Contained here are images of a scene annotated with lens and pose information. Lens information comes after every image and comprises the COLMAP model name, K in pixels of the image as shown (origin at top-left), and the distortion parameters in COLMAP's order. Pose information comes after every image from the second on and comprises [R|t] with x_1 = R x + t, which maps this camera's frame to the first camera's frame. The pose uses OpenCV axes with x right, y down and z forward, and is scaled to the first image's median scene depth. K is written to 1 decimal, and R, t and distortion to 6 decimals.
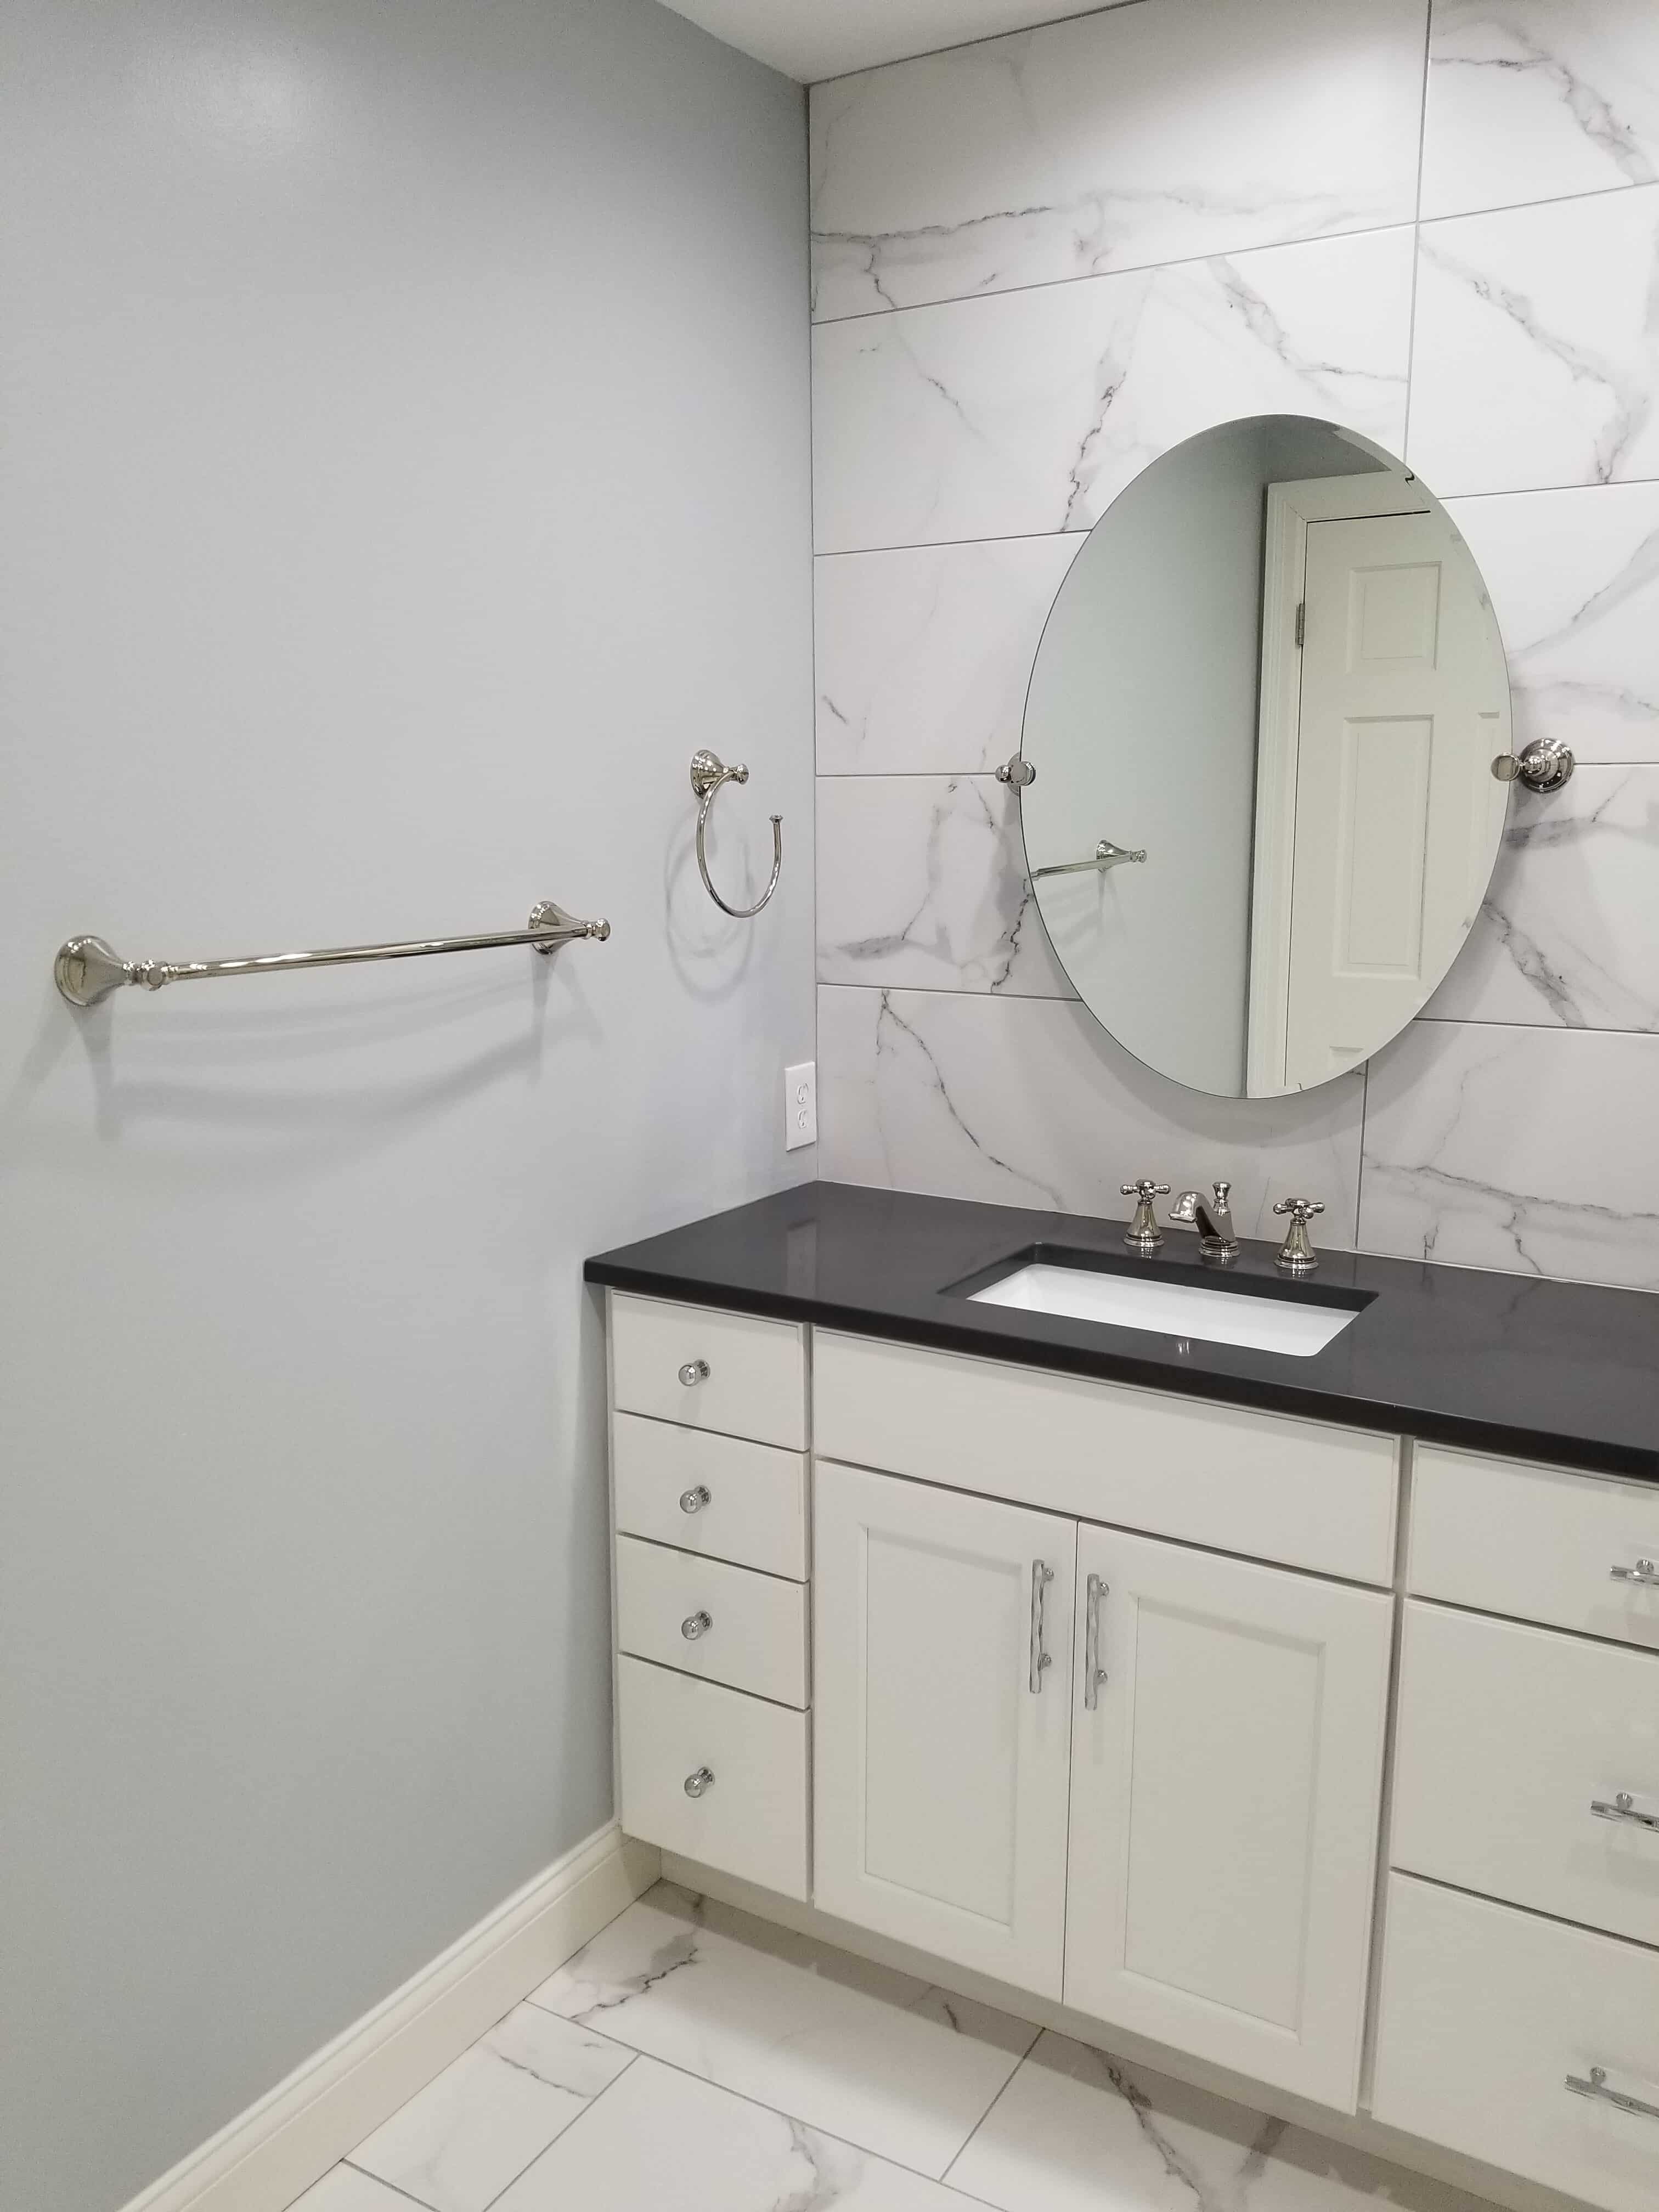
lens RADIAL K [[1727.0, 0, 832.0], [0, 1727.0, 1131.5], [0, 0, 1]] dist [0.081779, -0.141297]
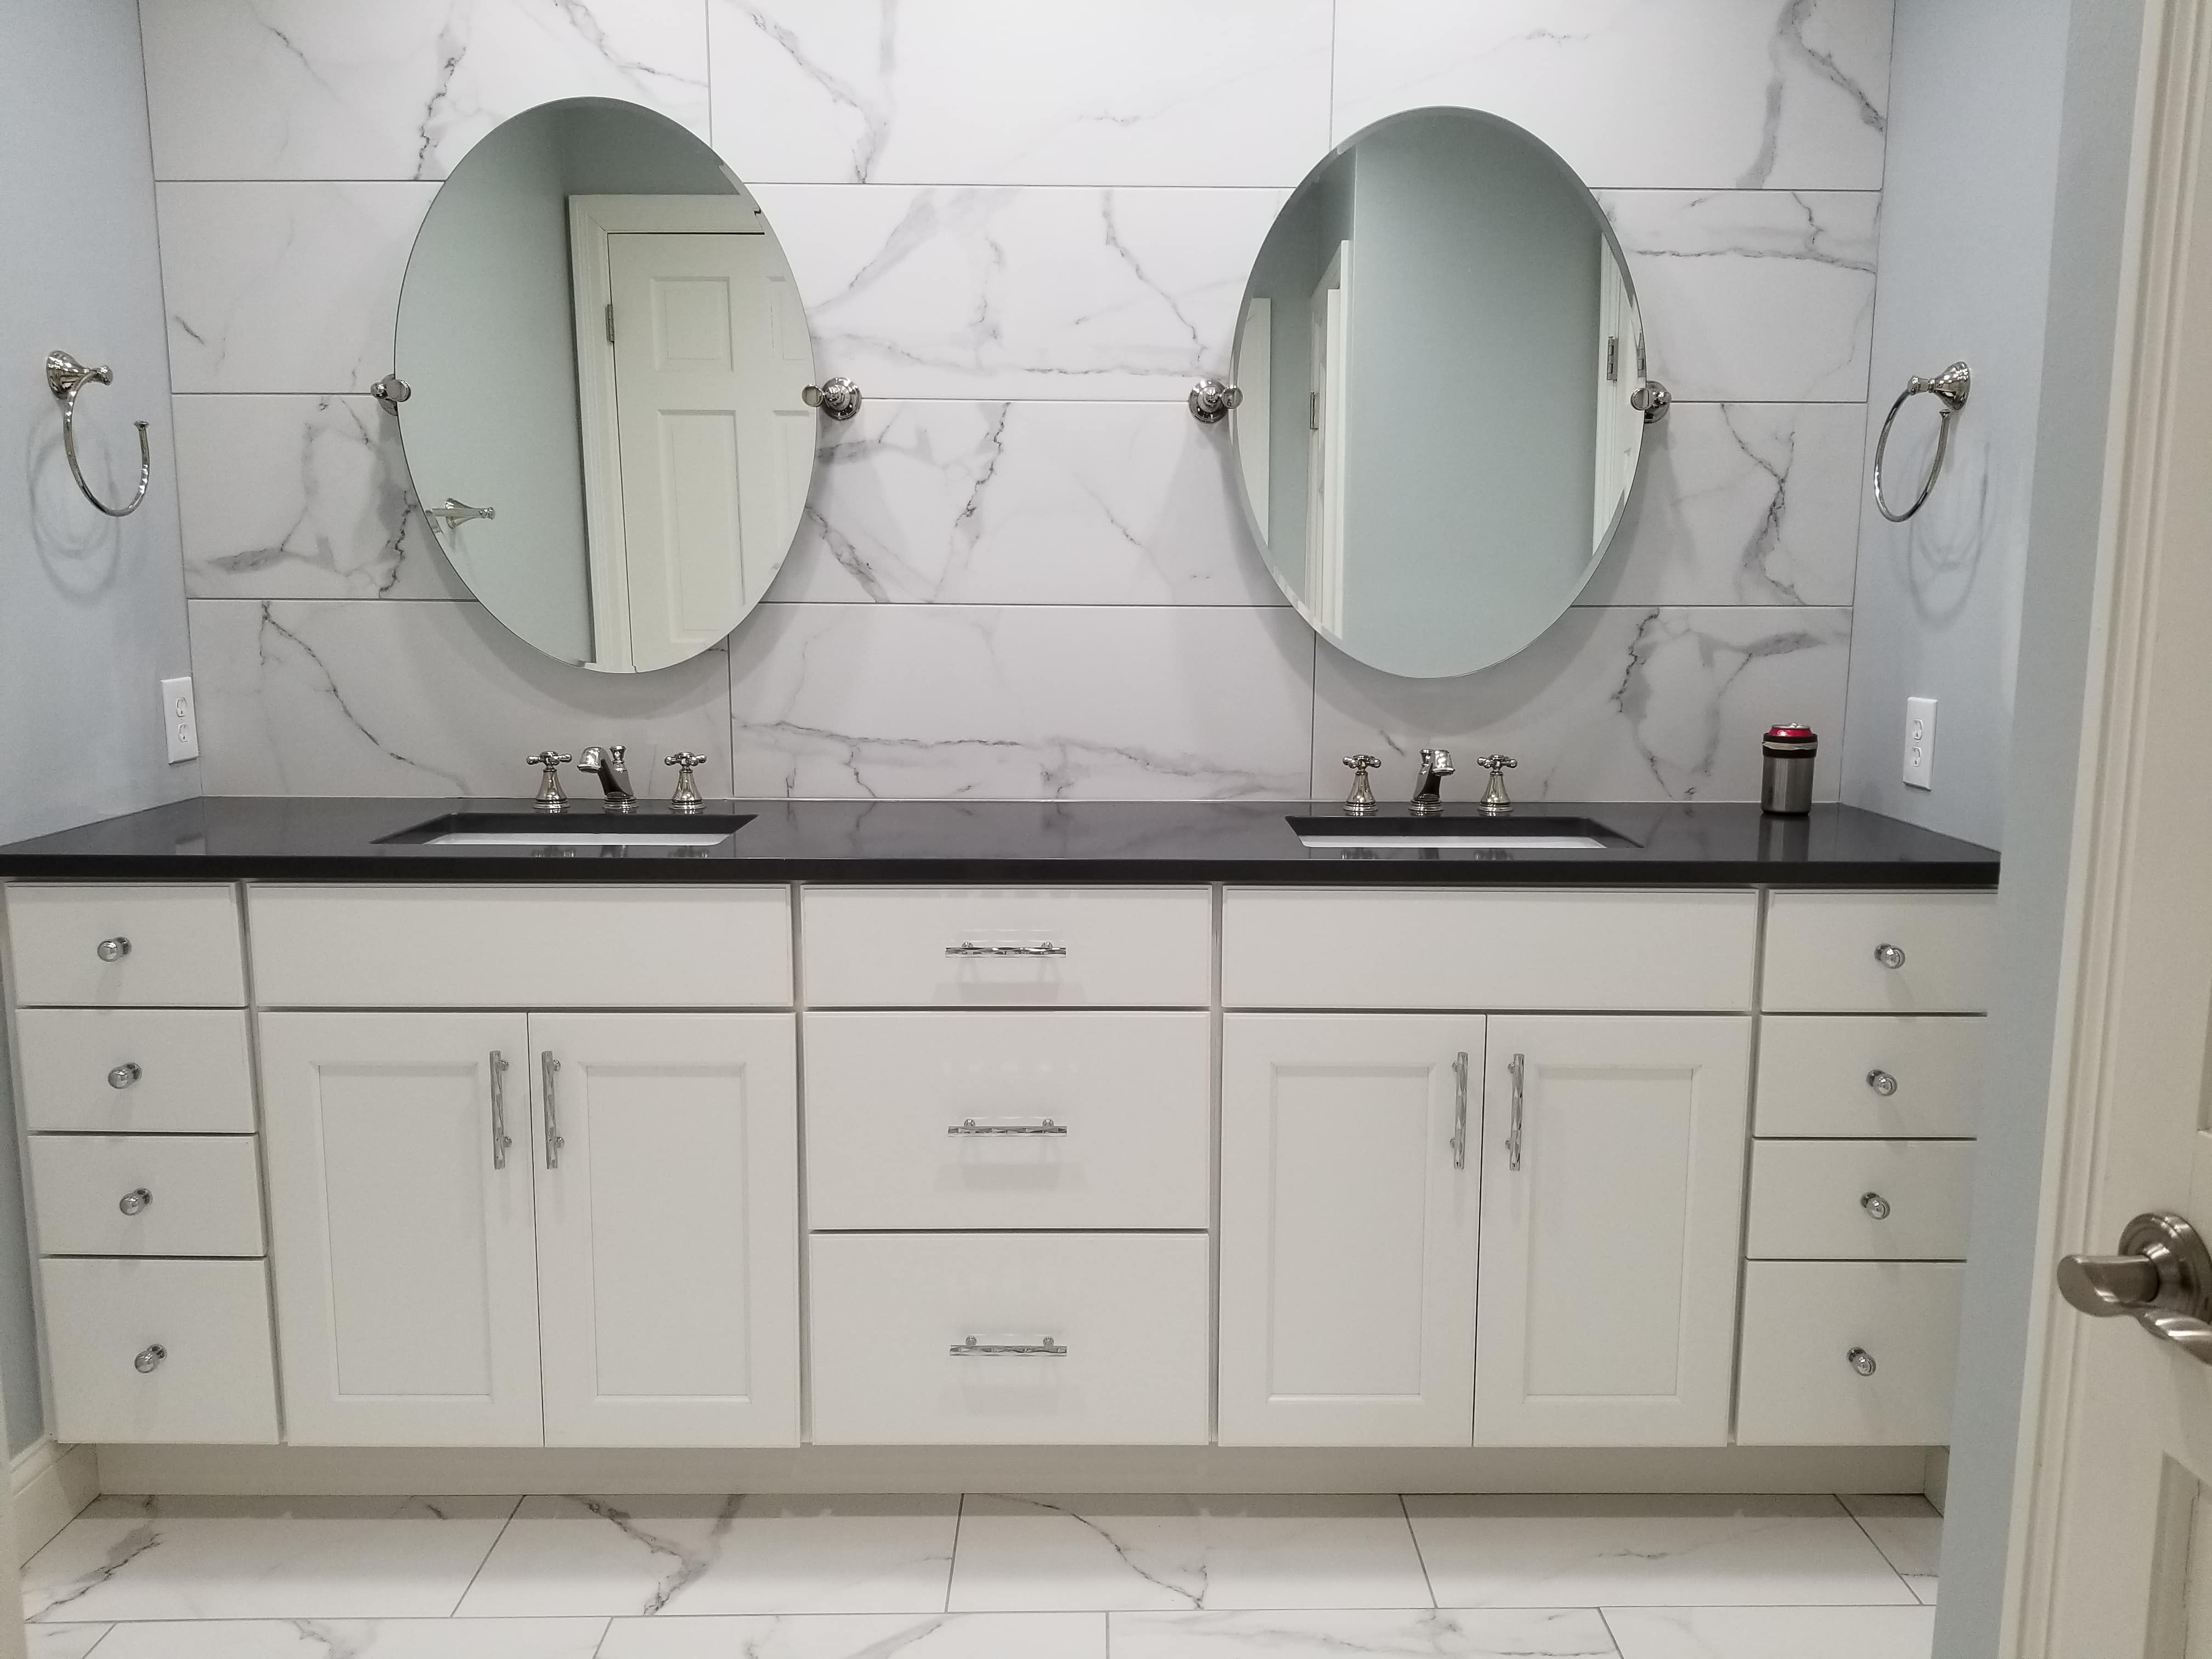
lens RADIAL K [[1727.0, 0, 1126.1], [0, 1727.0, 838.1], [0, 0, 1]] dist [0.081779, -0.141297]
pose [[0.849732, -0.075540, 0.521775, -0.104596], [0.093355, 0.995602, -0.007896, 0.137919], [-0.518883, 0.055420, 0.853047, -0.184896]]
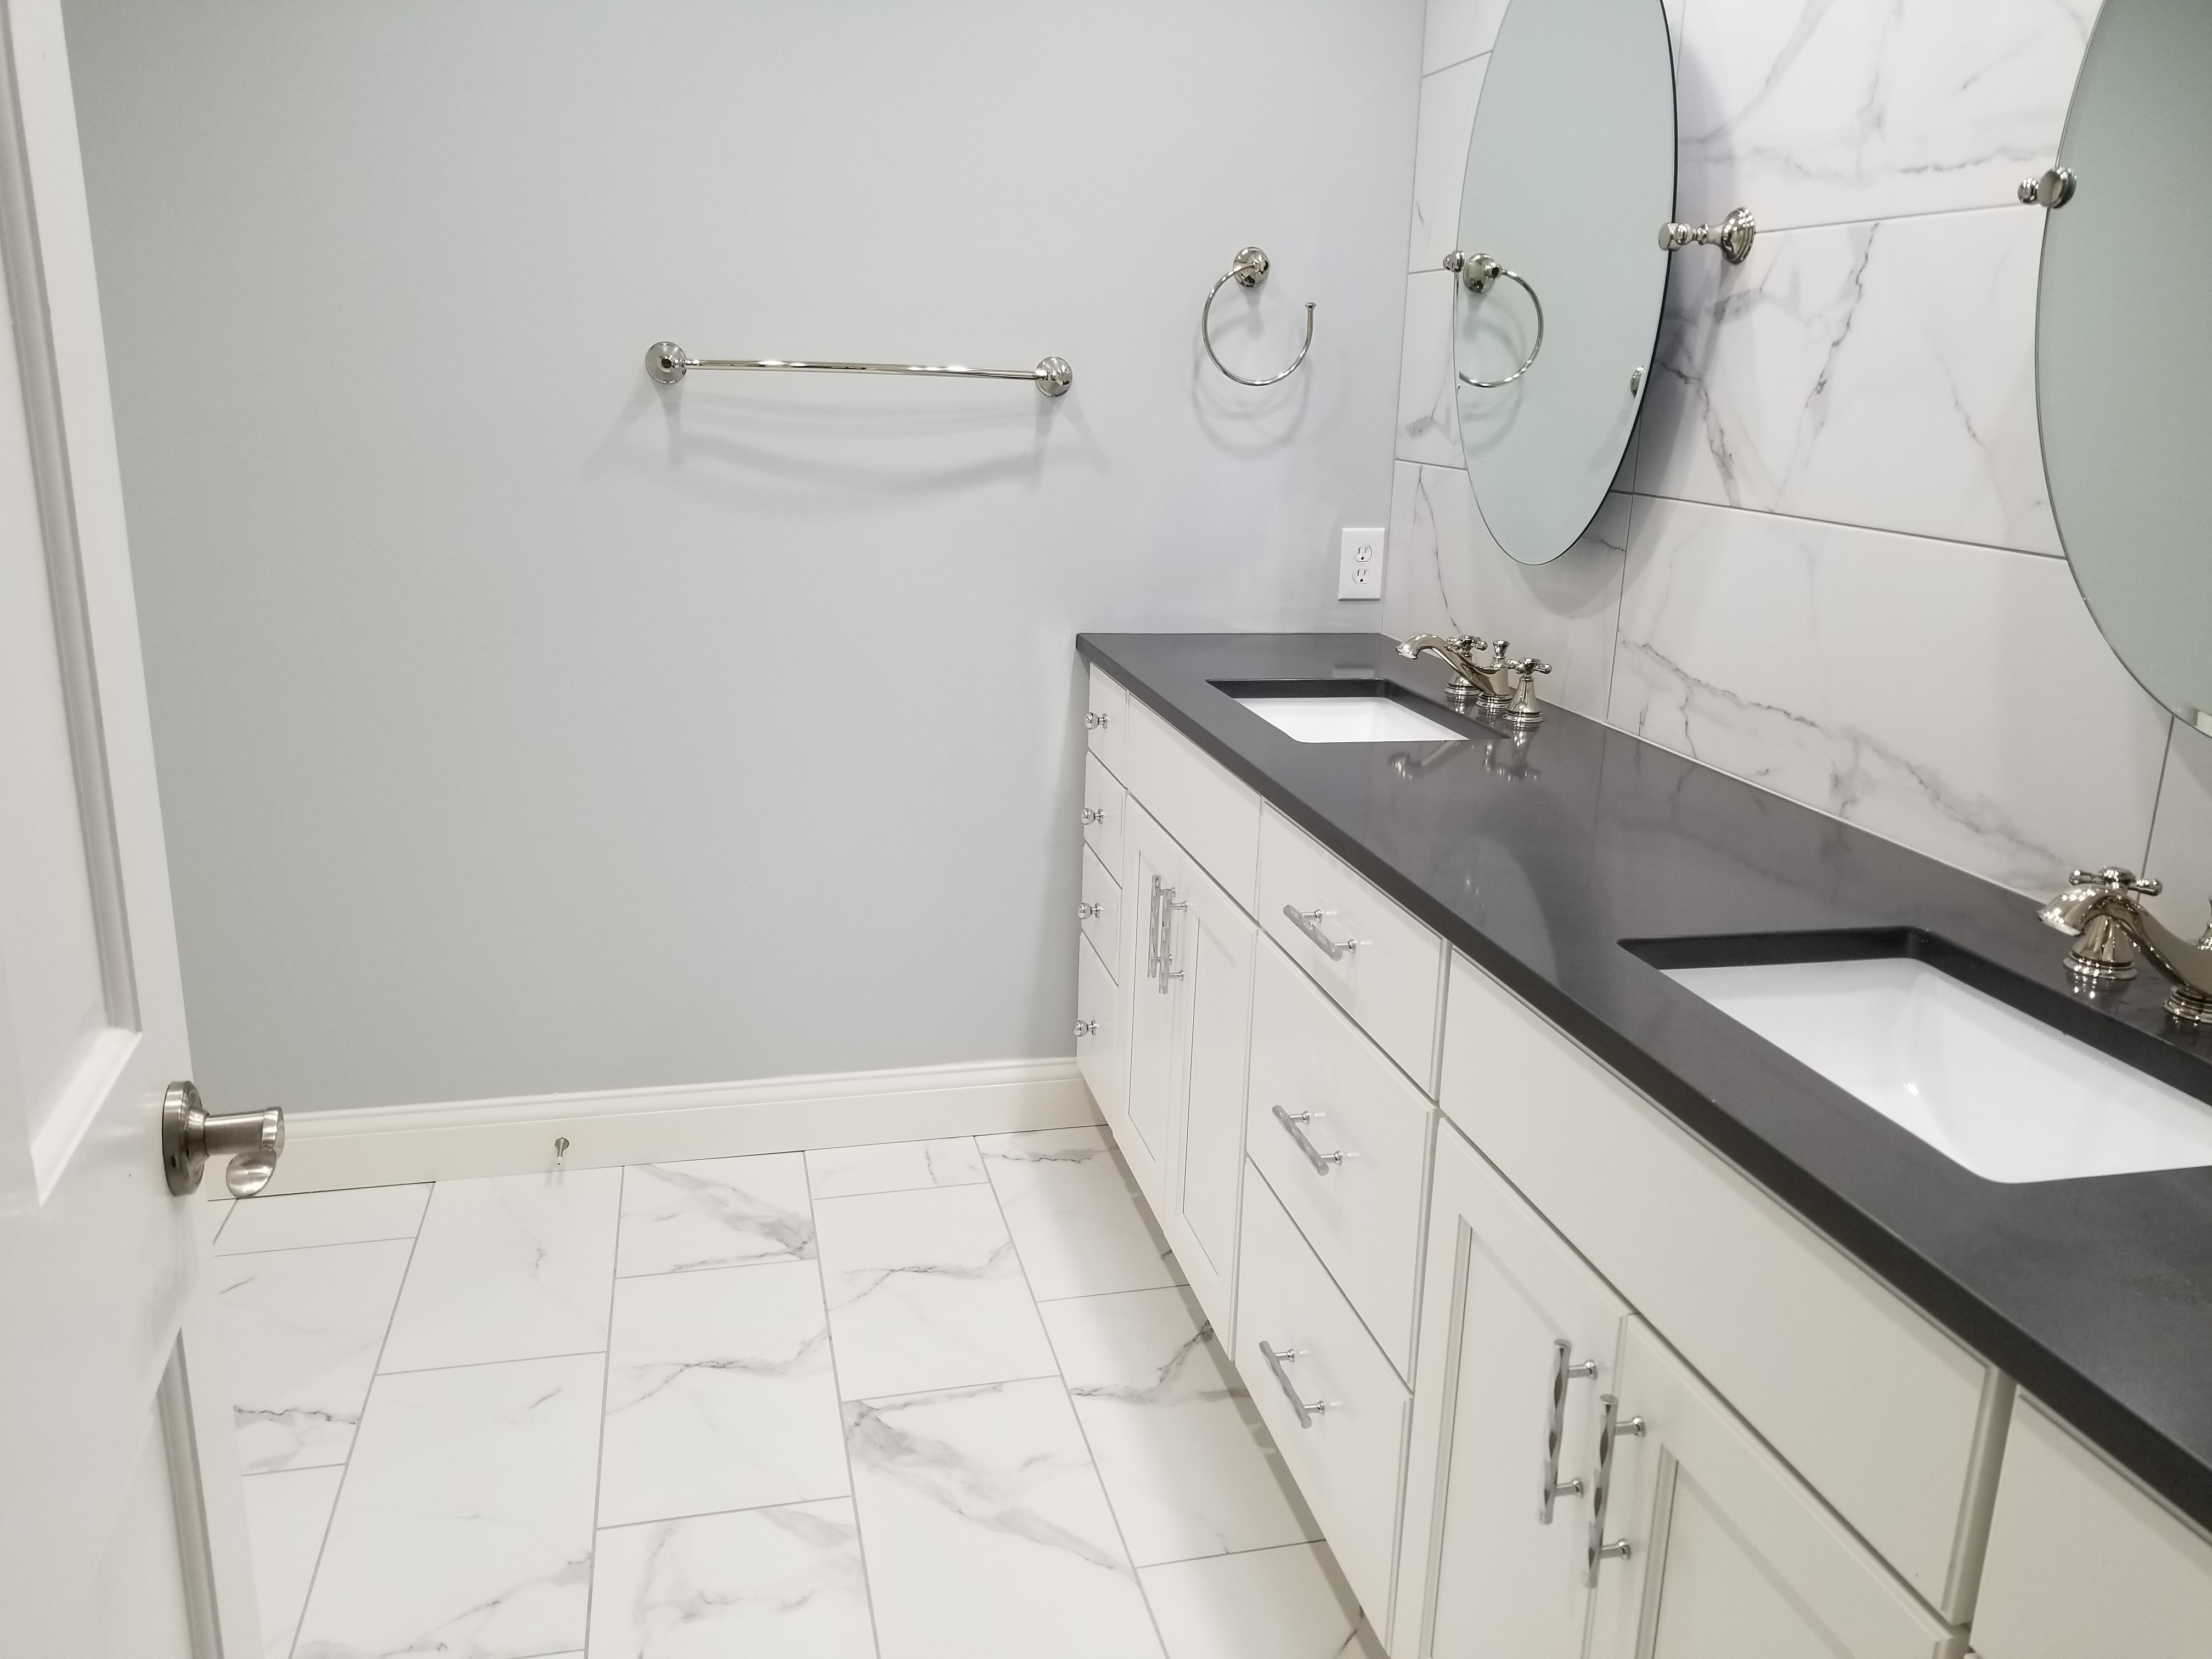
lens RADIAL K [[1727.0, 0, 1103.9], [0, 1727.0, 827.1], [0, 0, 1]] dist [0.081779, -0.141297]
pose [[0.696650, 0.206808, -0.686957, 0.858917], [-0.168220, 0.977943, 0.123816, 0.053394], [0.697410, 0.029303, 0.716073, 0.045768]]
